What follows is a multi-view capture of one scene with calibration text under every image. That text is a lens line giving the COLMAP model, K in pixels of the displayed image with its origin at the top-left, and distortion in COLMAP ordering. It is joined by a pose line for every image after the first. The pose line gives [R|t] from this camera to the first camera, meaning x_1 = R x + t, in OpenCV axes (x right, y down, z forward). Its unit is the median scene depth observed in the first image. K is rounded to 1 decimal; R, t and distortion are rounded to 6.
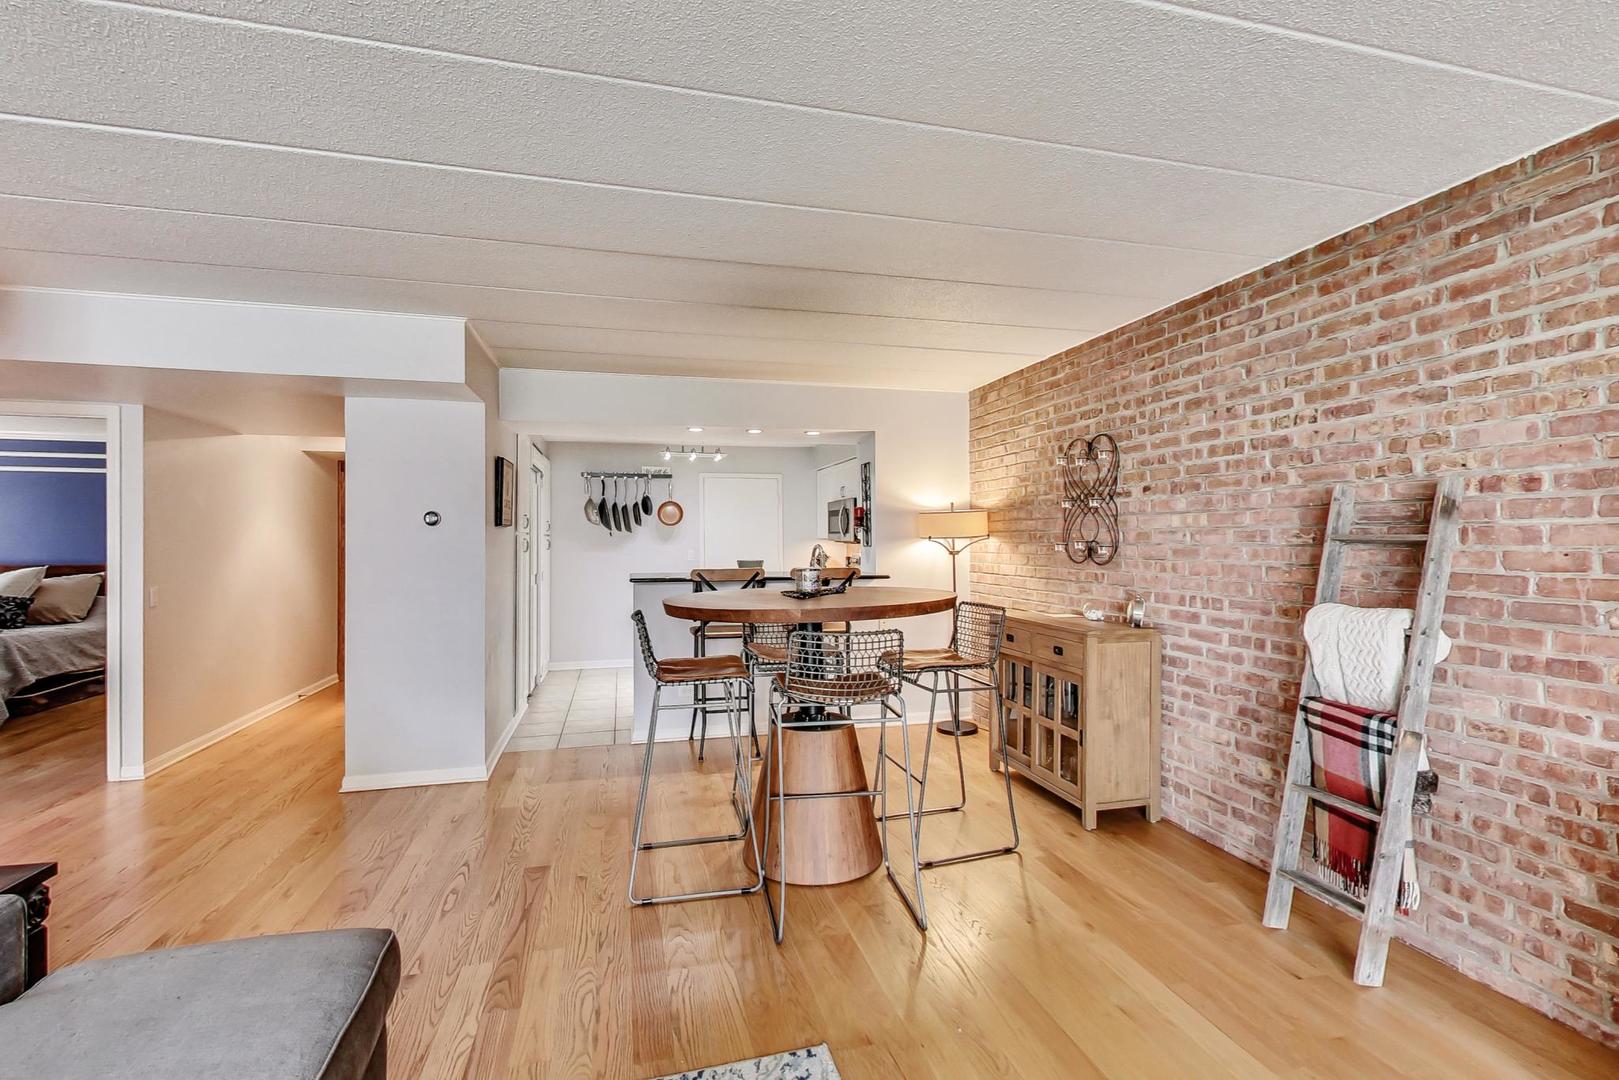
lens RADIAL K [[724.1, 0, 805.1], [0, 724.1, 540.6], [0, 0, 1]] dist [0.011977, -0.000086]
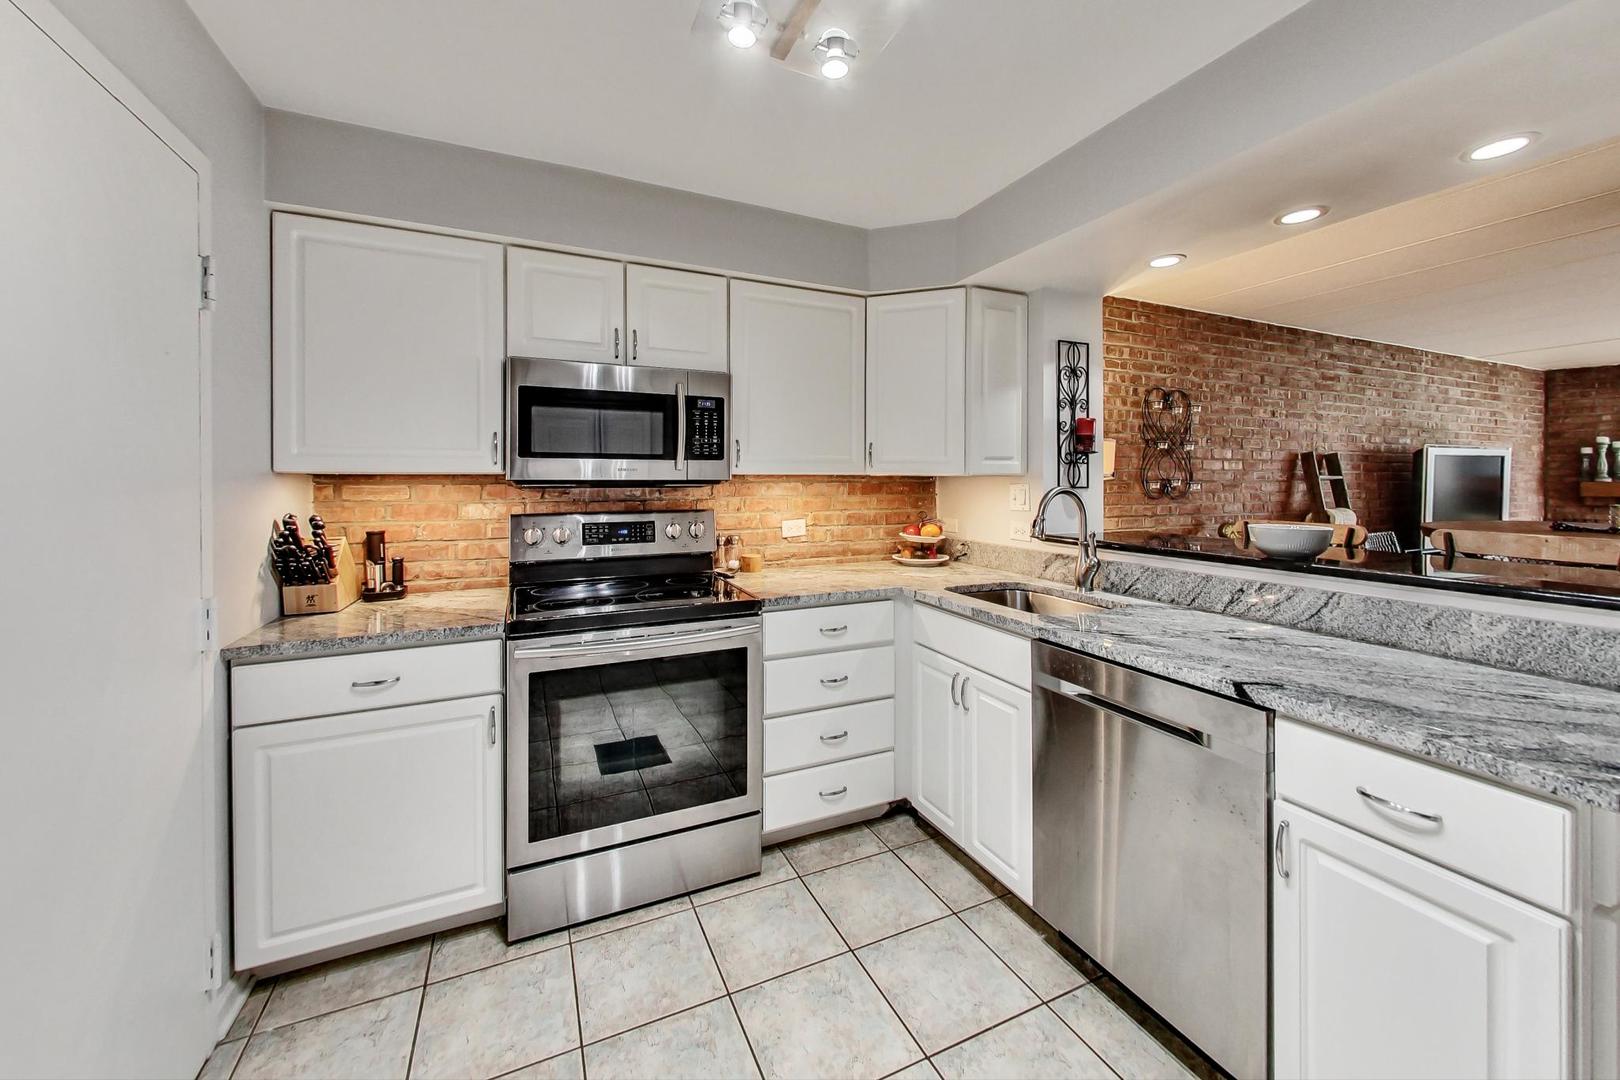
lens RADIAL K [[629.5, 0, 808.0], [0, 629.5, 473.6], [0, 0, 1]] dist [-0.000161, -0.000116]
pose [[-0.186032, 0.007997, 0.982511, -0.585884], [0.003179, 0.999967, -0.007537, -0.003444], [-0.982538, 0.001721, -0.186052, 2.112099]]
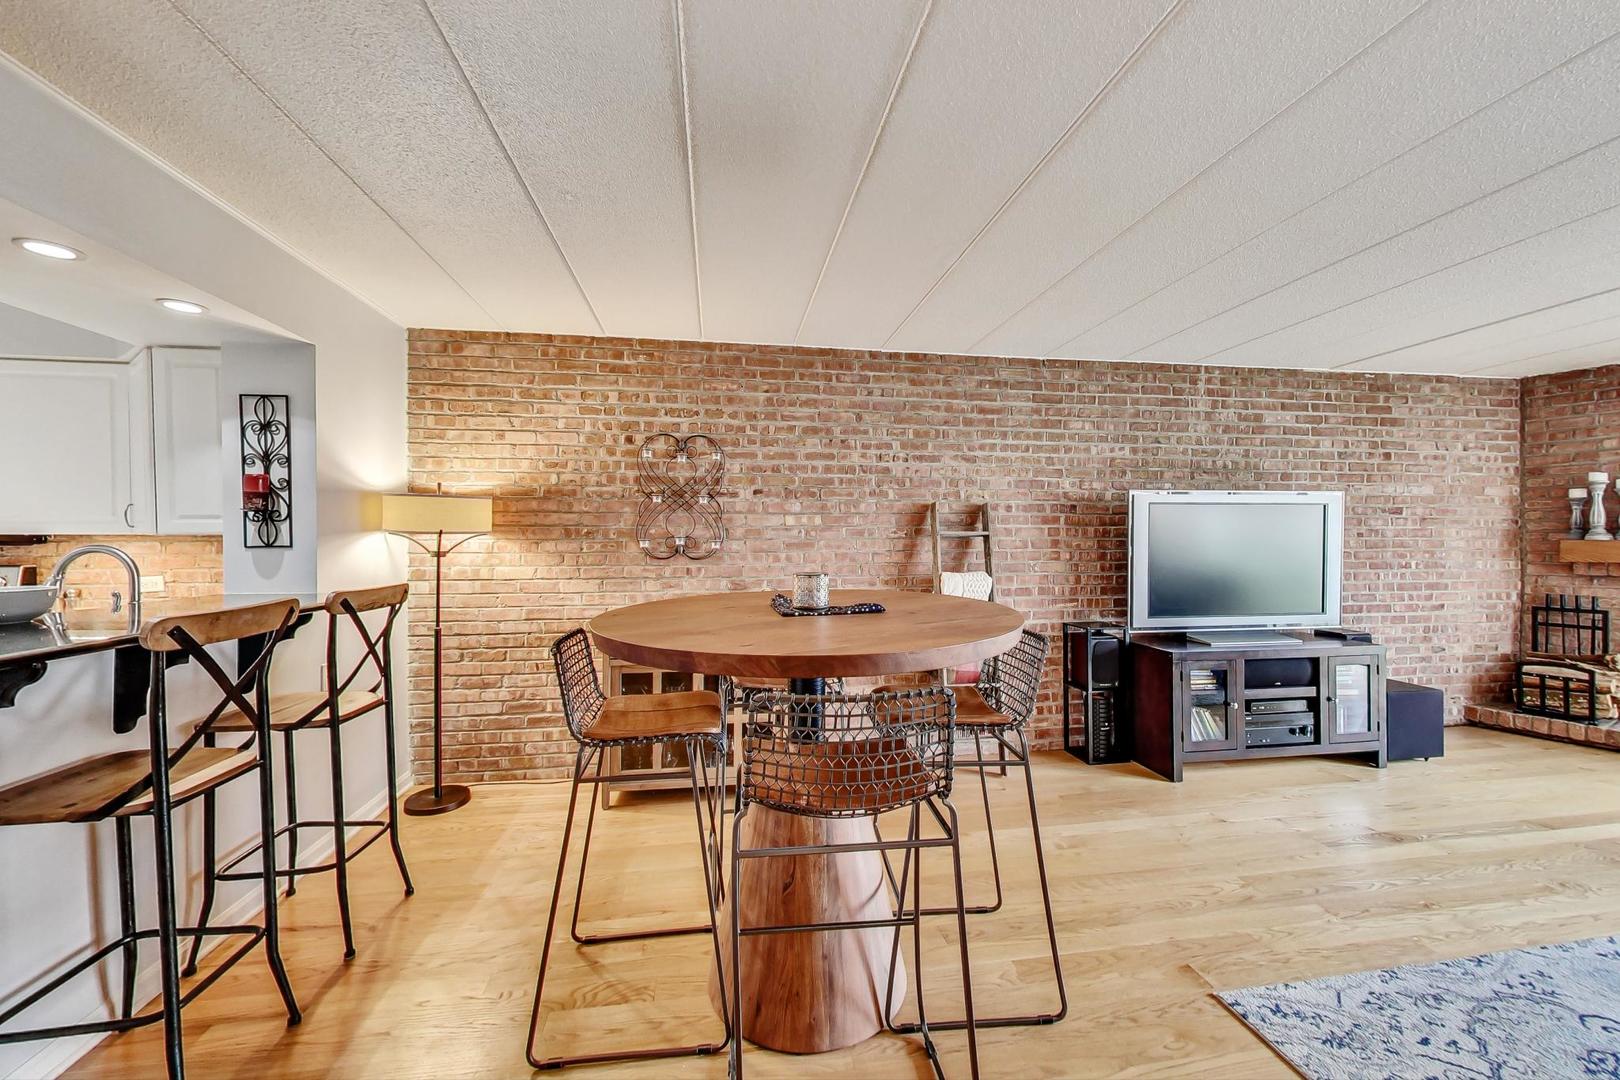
lens RADIAL K [[632.5, 0, 813.6], [0, 632.5, 535.3], [0, 0, 1]] dist [0.003113, -0.000254]
pose [[0.086447, 0.003367, 0.996251, -0.580754], [0.004706, 0.999982, -0.003788, 0.003146], [-0.996245, 0.005016, 0.086429, 0.890828]]
